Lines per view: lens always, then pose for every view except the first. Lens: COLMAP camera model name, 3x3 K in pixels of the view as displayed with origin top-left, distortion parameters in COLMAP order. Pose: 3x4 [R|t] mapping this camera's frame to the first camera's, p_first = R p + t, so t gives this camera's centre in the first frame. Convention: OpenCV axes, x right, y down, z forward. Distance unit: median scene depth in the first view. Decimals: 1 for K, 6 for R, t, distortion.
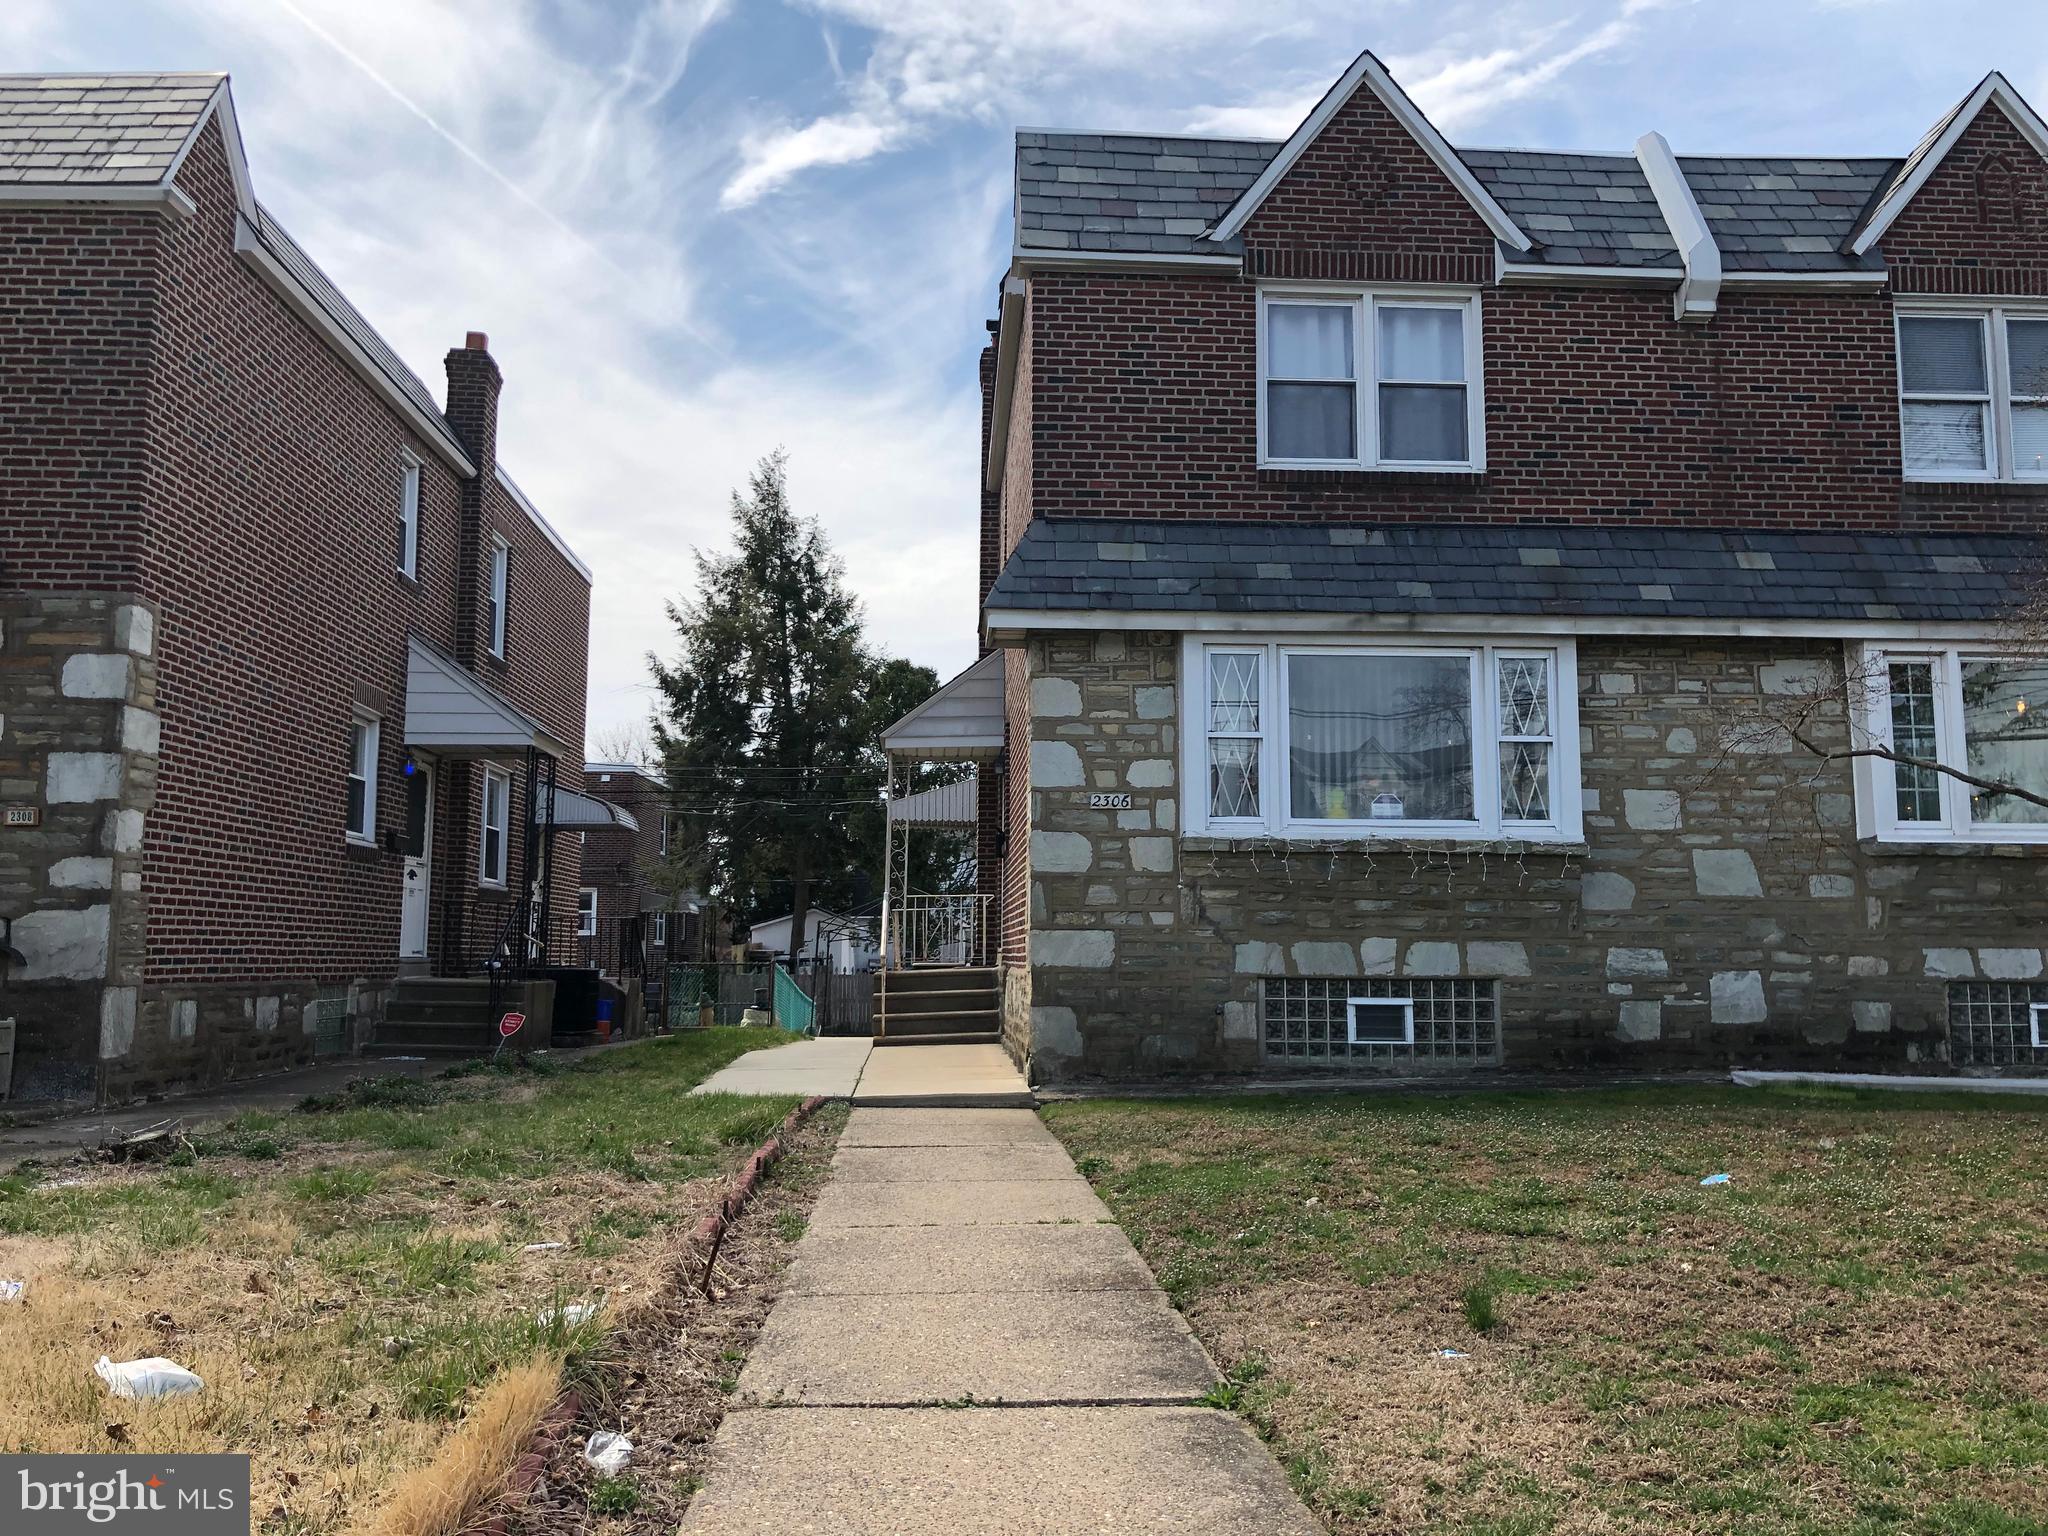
lens RADIAL K [[1648.4, 0, 1026.2], [0, 1648.4, 760.5], [0, 0, 1]] dist [0.118322, -0.352013]
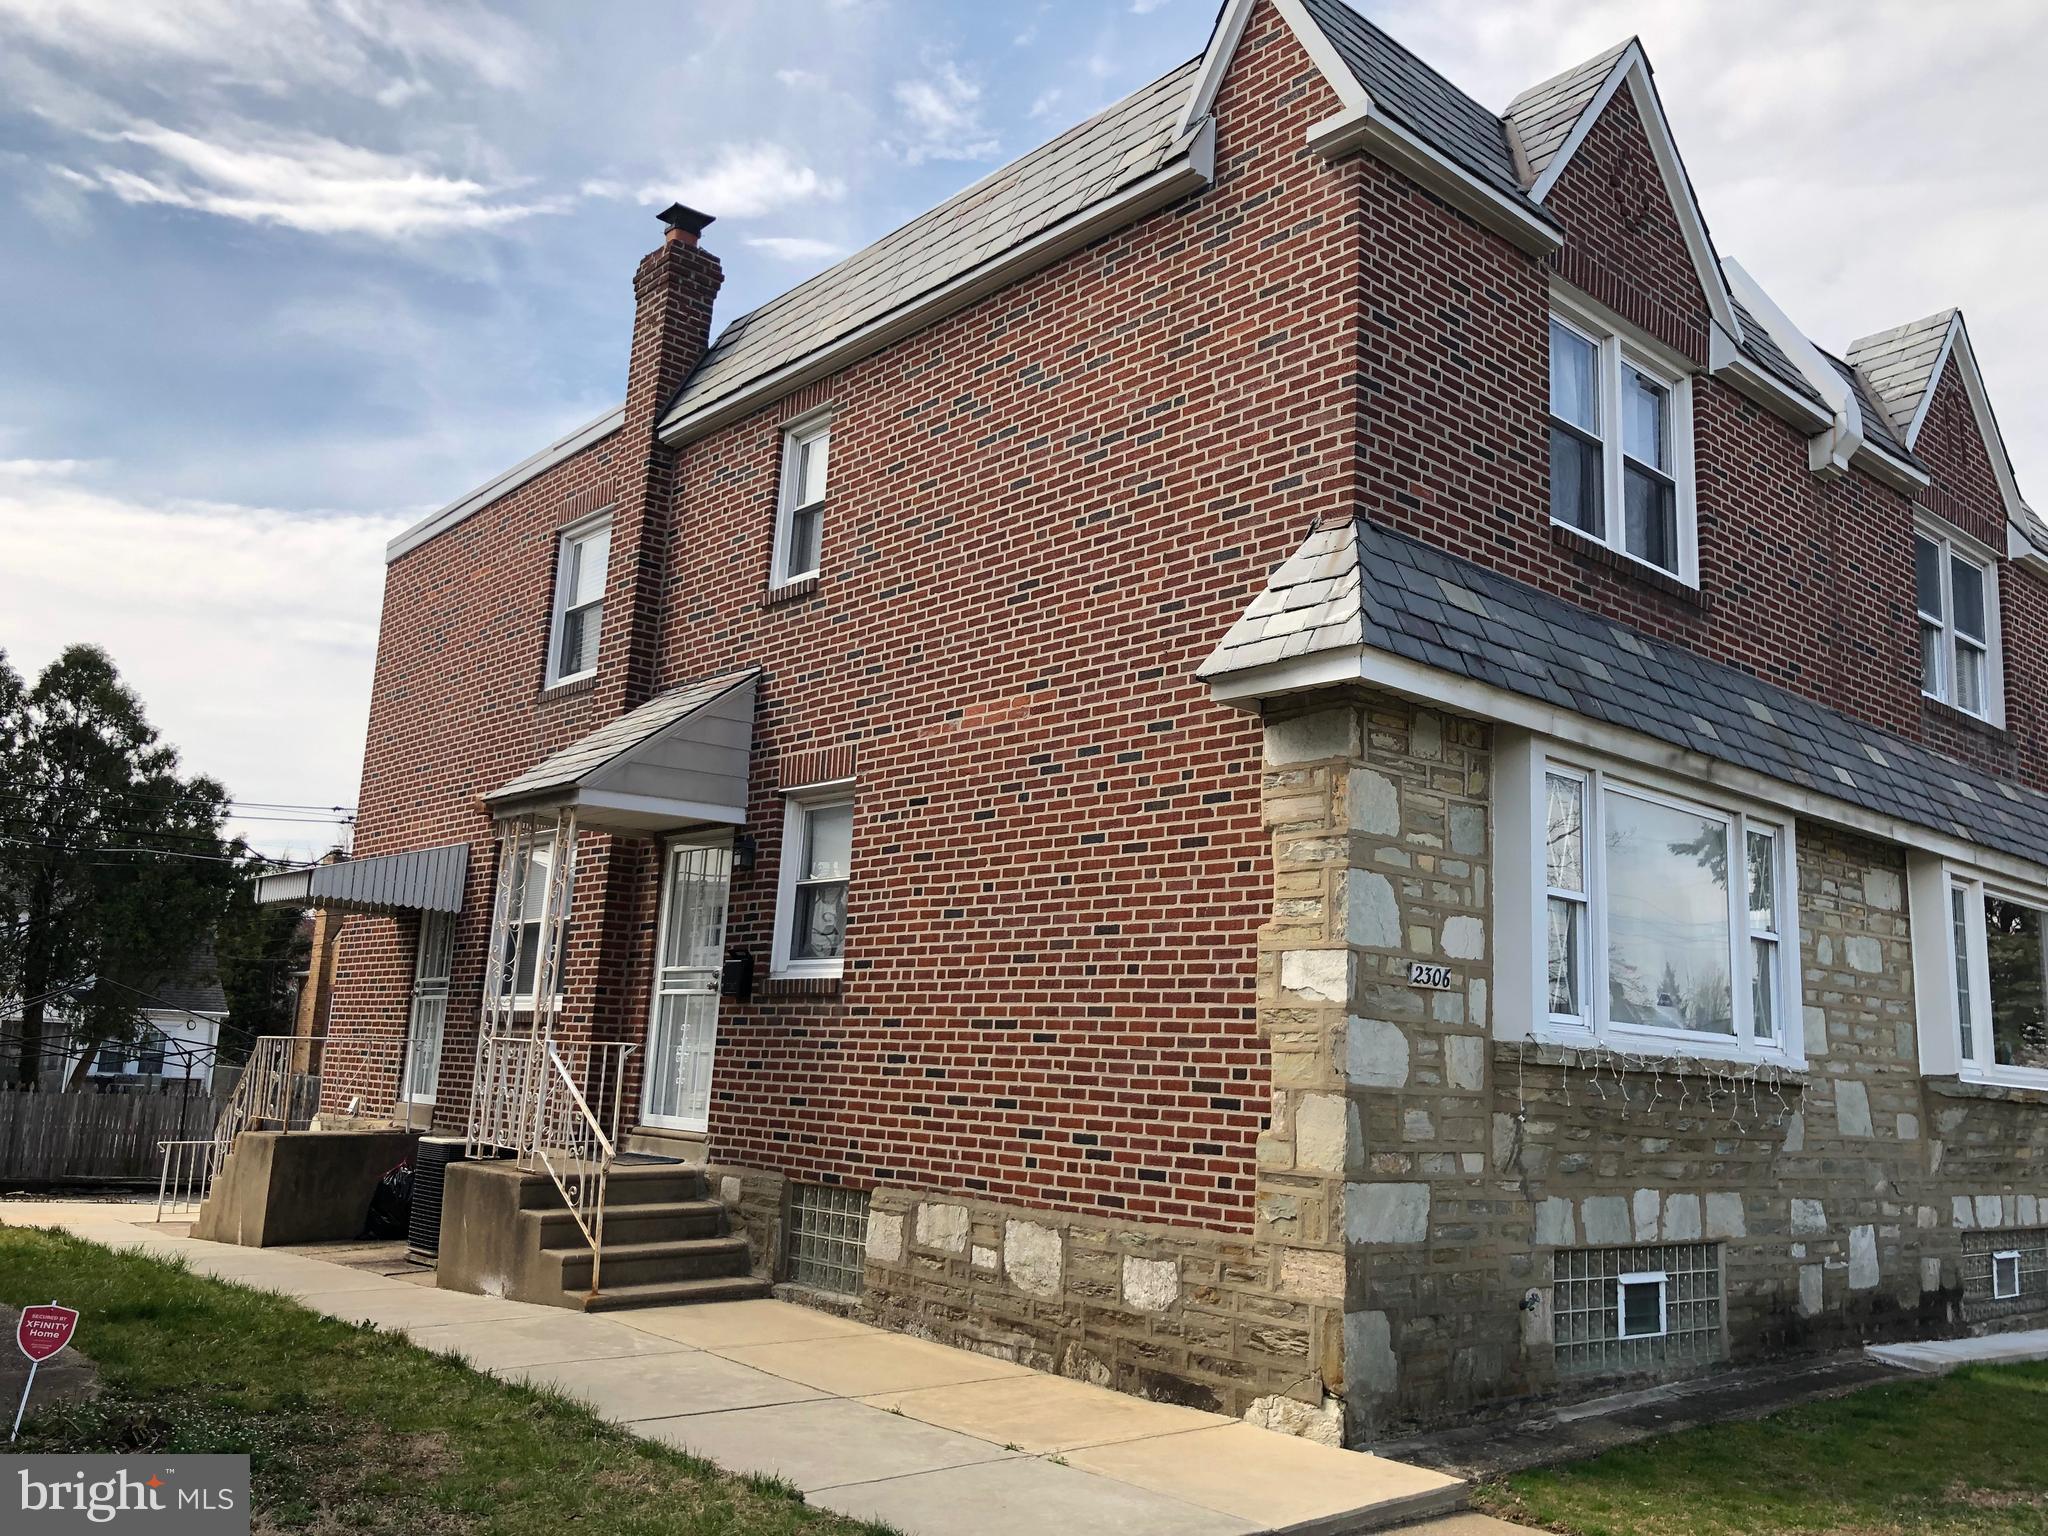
lens RADIAL K [[1673.9, 0, 996.6], [0, 1673.9, 756.1], [0, 0, 1]] dist [0.001334, -0.006490]
pose [[0.790333, 0.150860, 0.593814, -0.467296], [-0.118668, 0.988550, -0.093204, 0.020087], [-0.601076, 0.003196, 0.799186, 0.564259]]
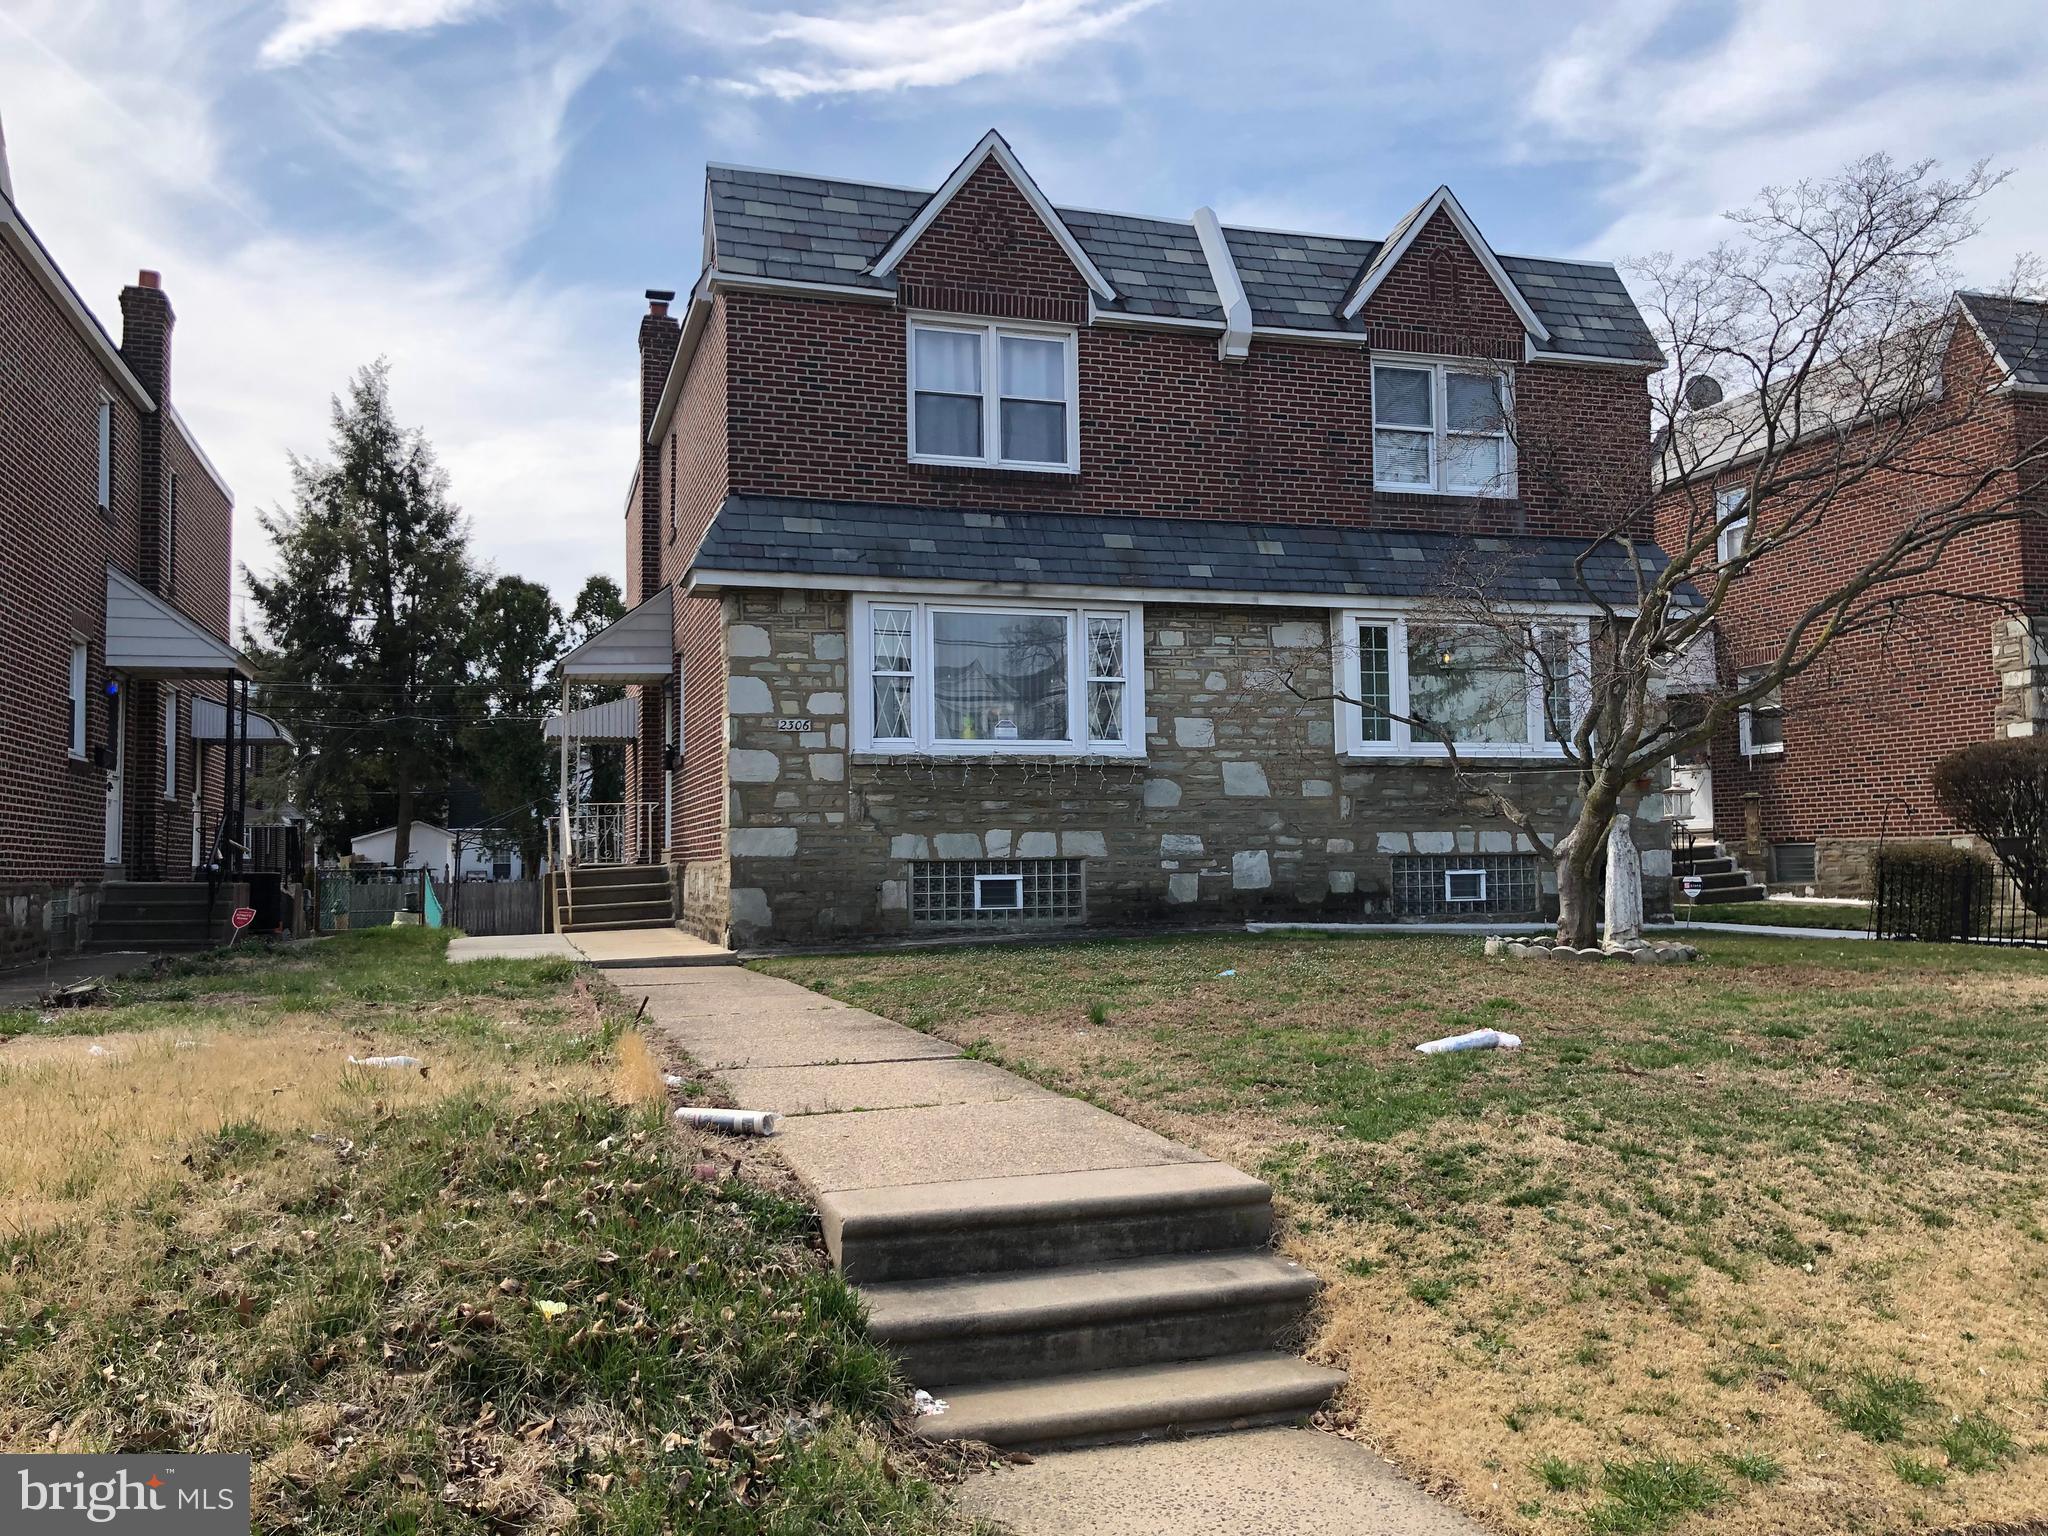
lens RADIAL K [[1698.6, 0, 1024.0], [0, 1698.6, 768.0], [0, 0, 1]] dist [0.141462, -0.371910]
pose [[0.967246, -0.003004, 0.253821, -0.106360], [-0.011893, 0.998296, 0.057137, -0.018532], [-0.253560, -0.058284, 0.965562, -0.294839]]
